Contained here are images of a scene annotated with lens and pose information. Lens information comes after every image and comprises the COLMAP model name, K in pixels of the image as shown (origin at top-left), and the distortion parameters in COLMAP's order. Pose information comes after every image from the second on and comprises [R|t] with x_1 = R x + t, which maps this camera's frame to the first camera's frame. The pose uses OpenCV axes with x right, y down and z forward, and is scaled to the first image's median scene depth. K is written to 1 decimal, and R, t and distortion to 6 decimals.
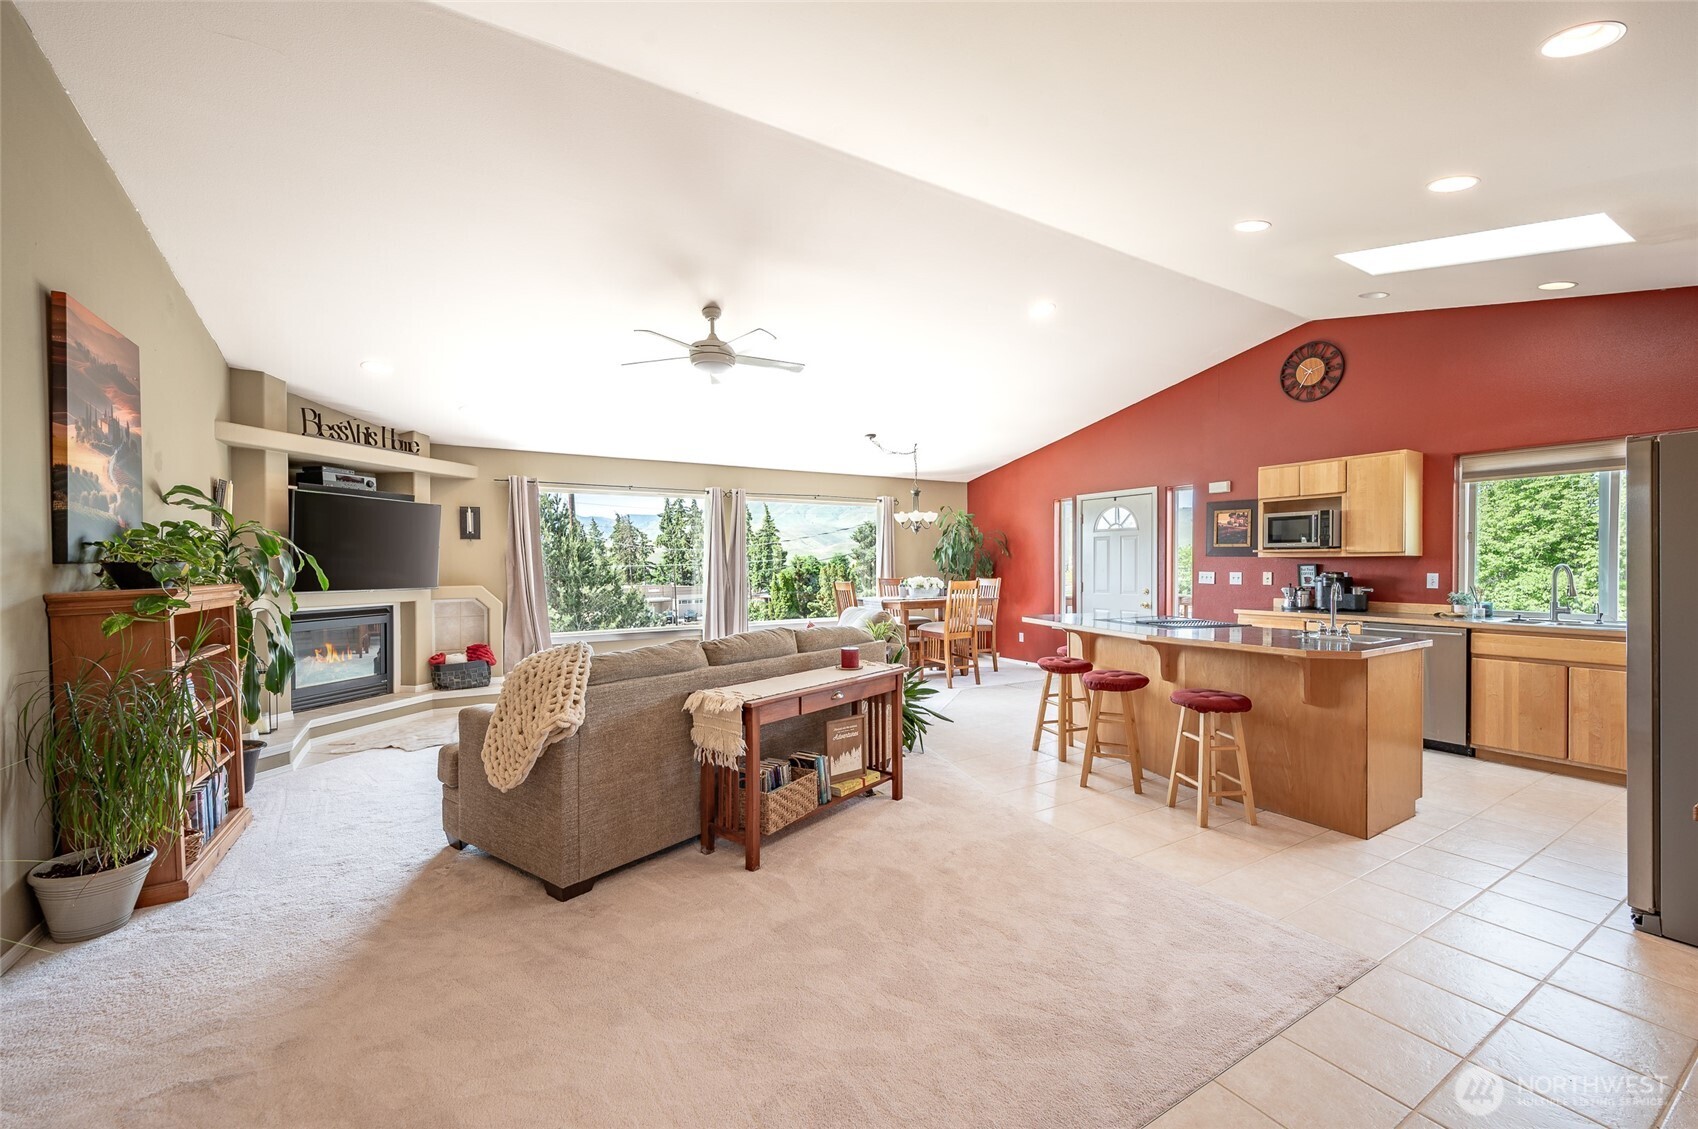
lens RADIAL K [[678.4, 0, 858.0], [0, 678.4, 574.1], [0, 0, 1]] dist [-0.005799, 0.000605]
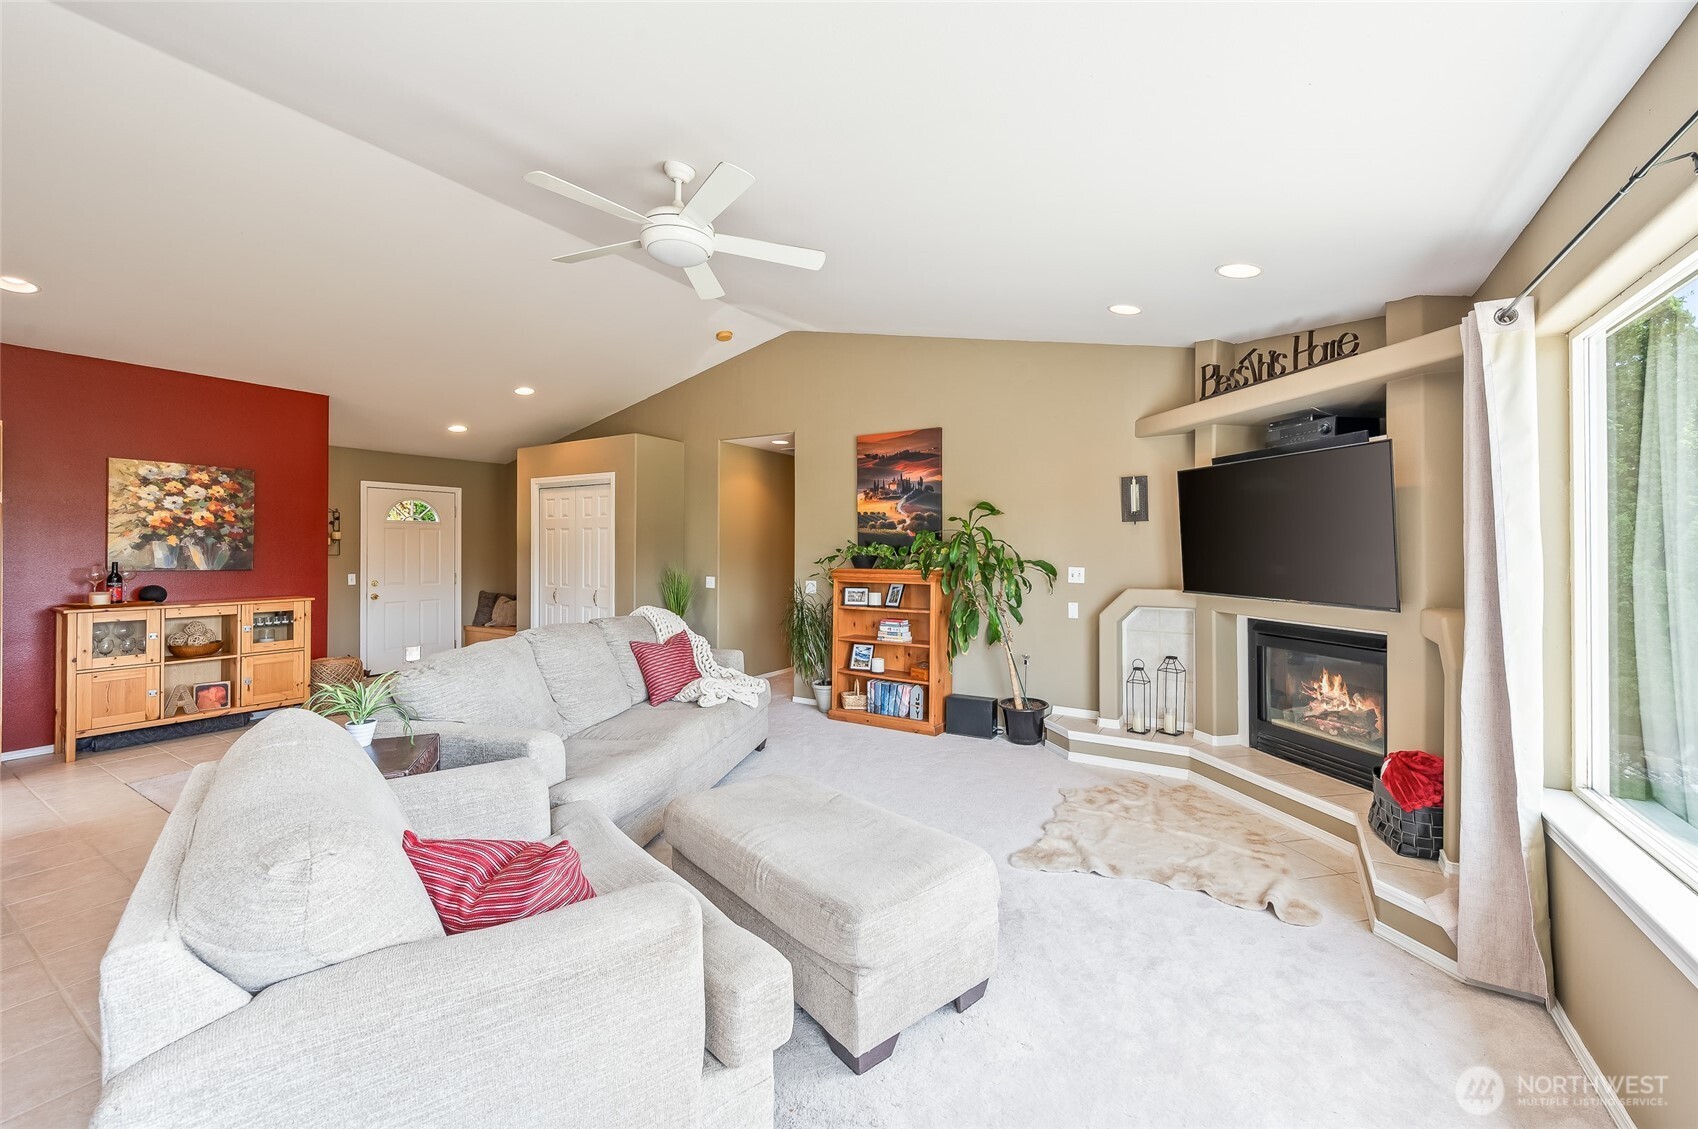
lens RADIAL K [[678.4, 0, 852.3], [0, 678.4, 555.5], [0, 0, 1]] dist [-0.005799, 0.000605]
pose [[-0.894910, 0.007969, -0.446175, -0.064600], [-0.002772, 0.999722, 0.023415, -0.031197], [0.446238, 0.022191, -0.894639, 1.320769]]
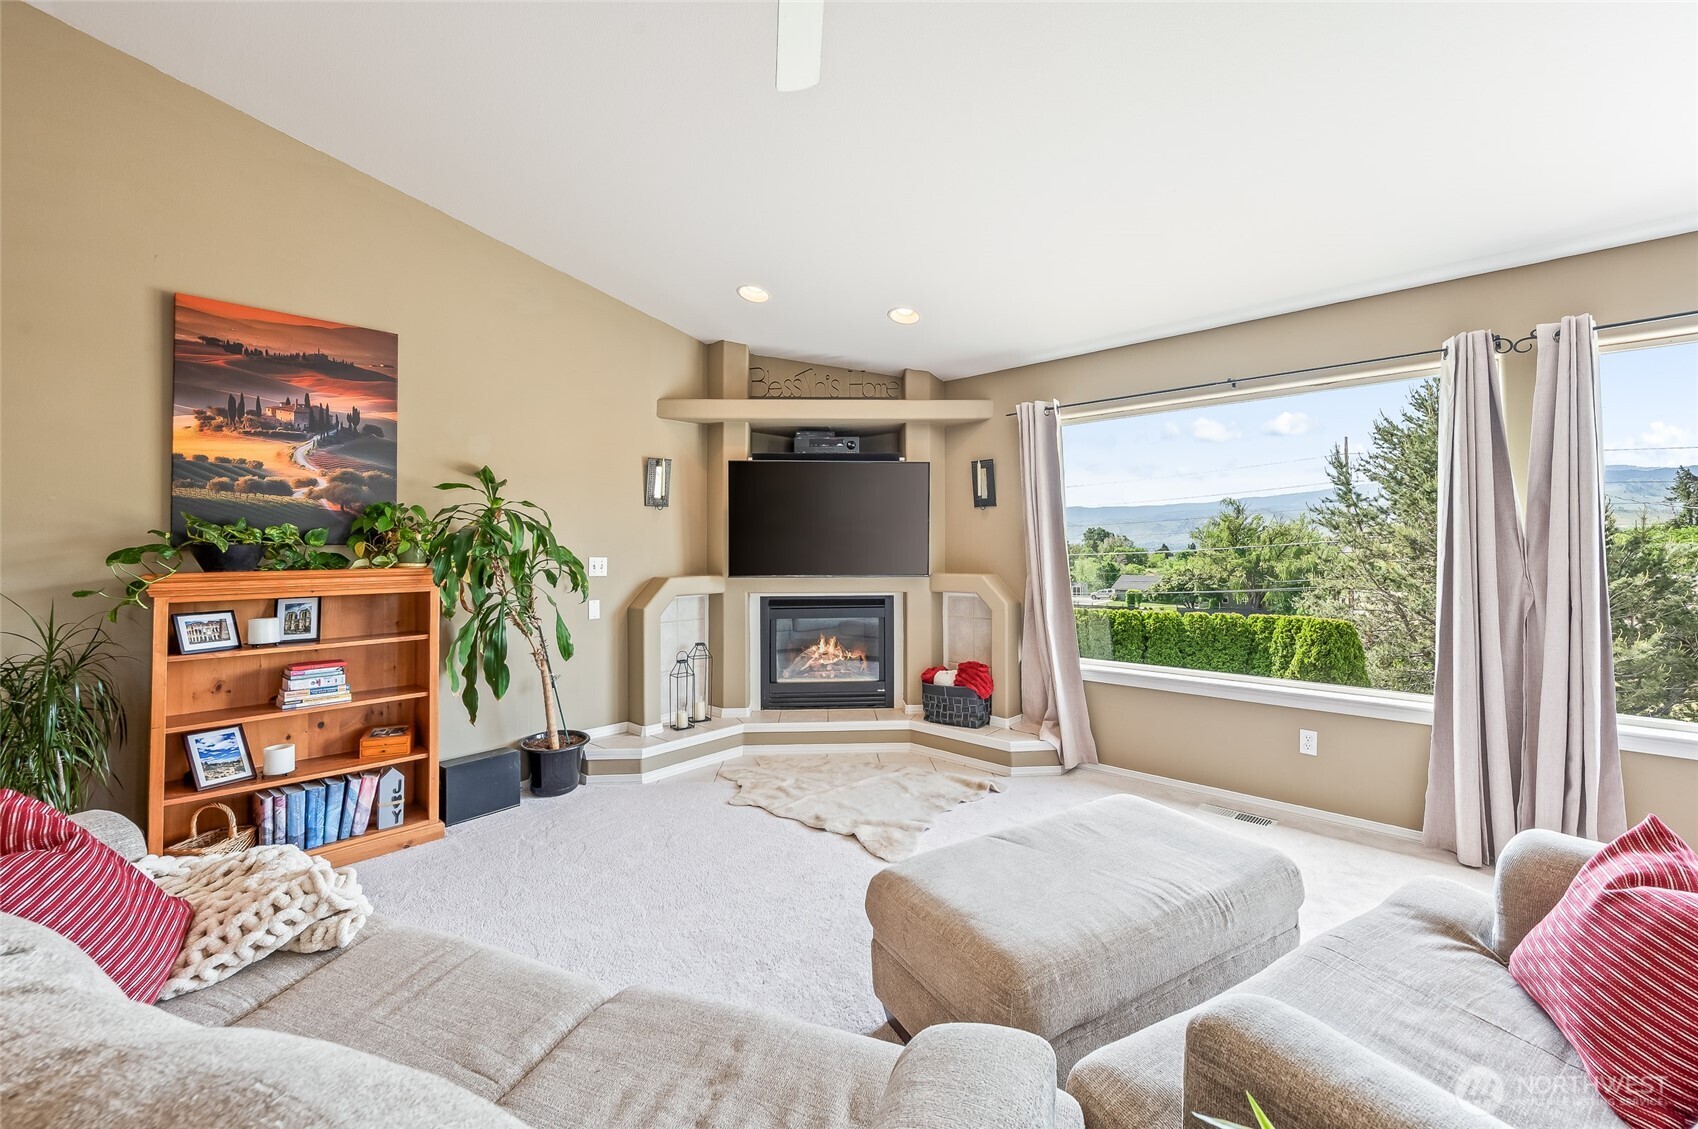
lens RADIAL K [[678.4, 0, 856.8], [0, 678.4, 537.5], [0, 0, 1]] dist [-0.005799, 0.000605]
pose [[0.283267, -0.007717, -0.959010, 0.058932], [-0.009635, 0.999894, -0.010892, -0.013231], [0.958993, 0.012326, 0.283163, 0.755302]]
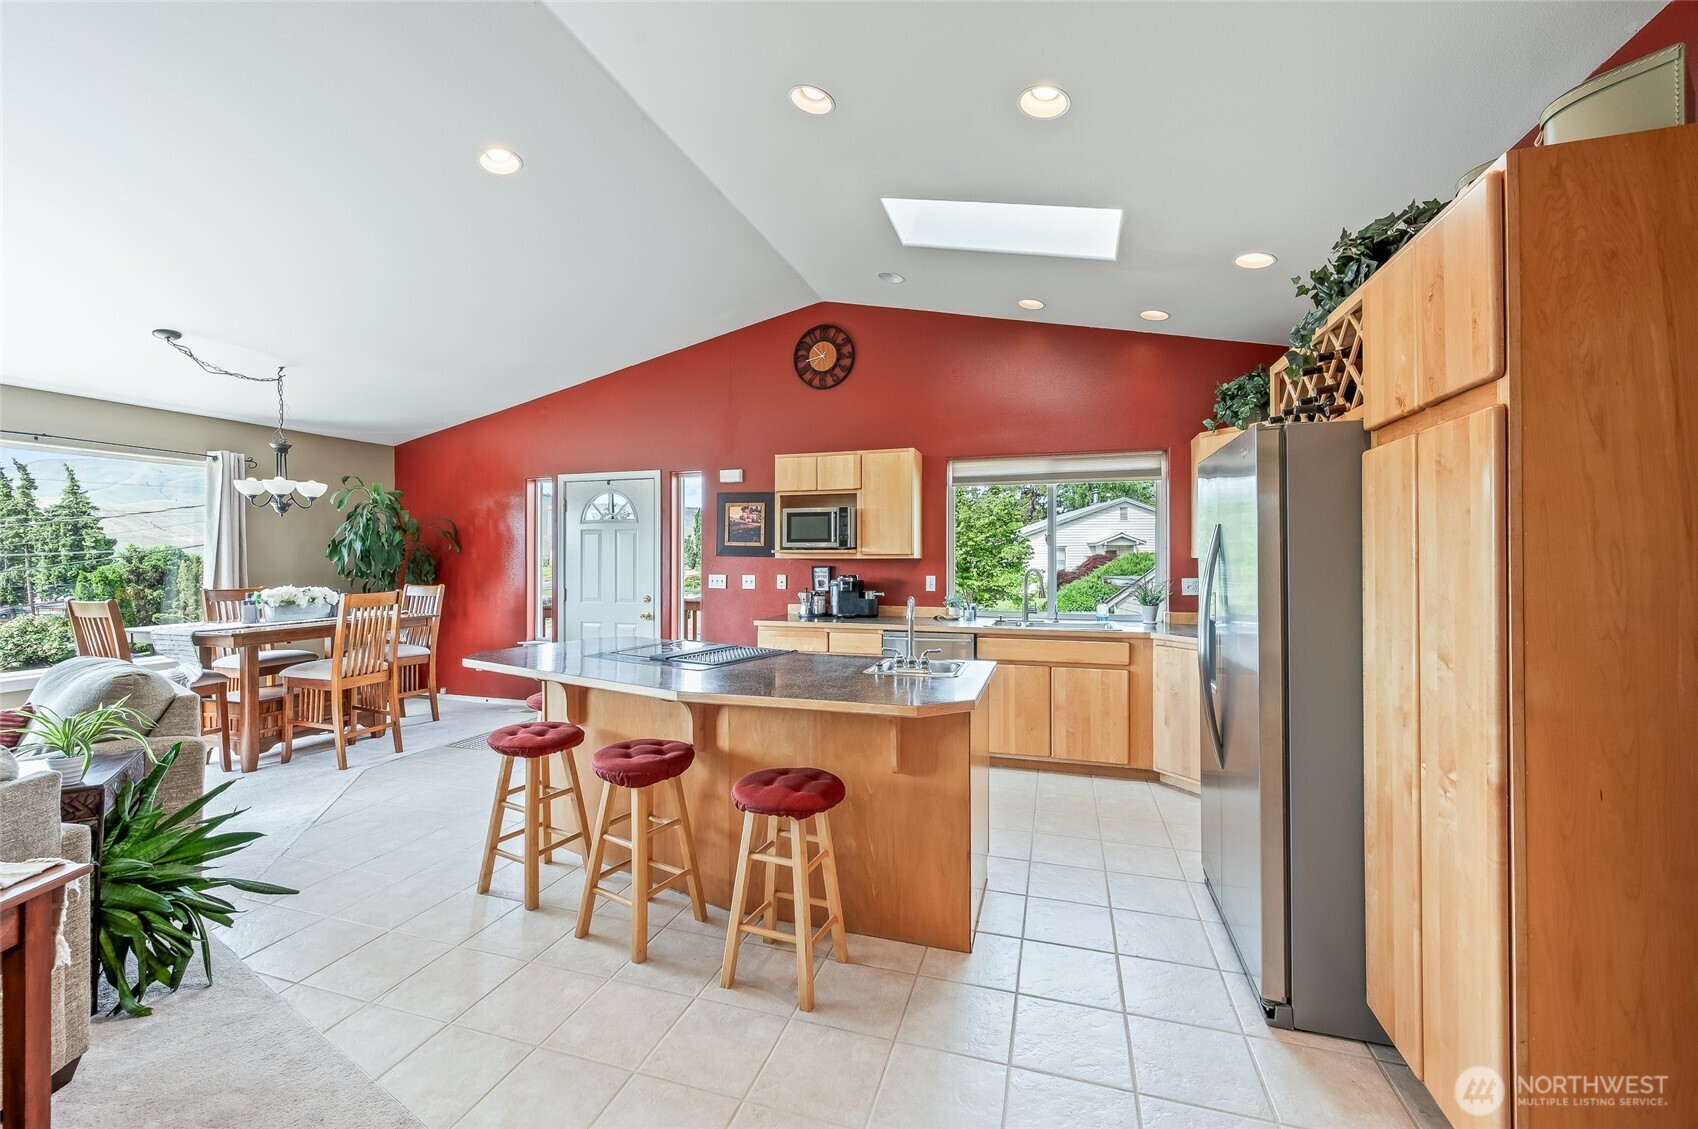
lens RADIAL K [[678.4, 0, 853.1], [0, 678.4, 552.7], [0, 0, 1]] dist [-0.005799, 0.000605]
pose [[0.749935, 0.008257, 0.661461, 0.093682], [0.007343, 0.999757, -0.020805, -0.013519], [-0.661471, 0.020460, 0.749691, 0.289193]]
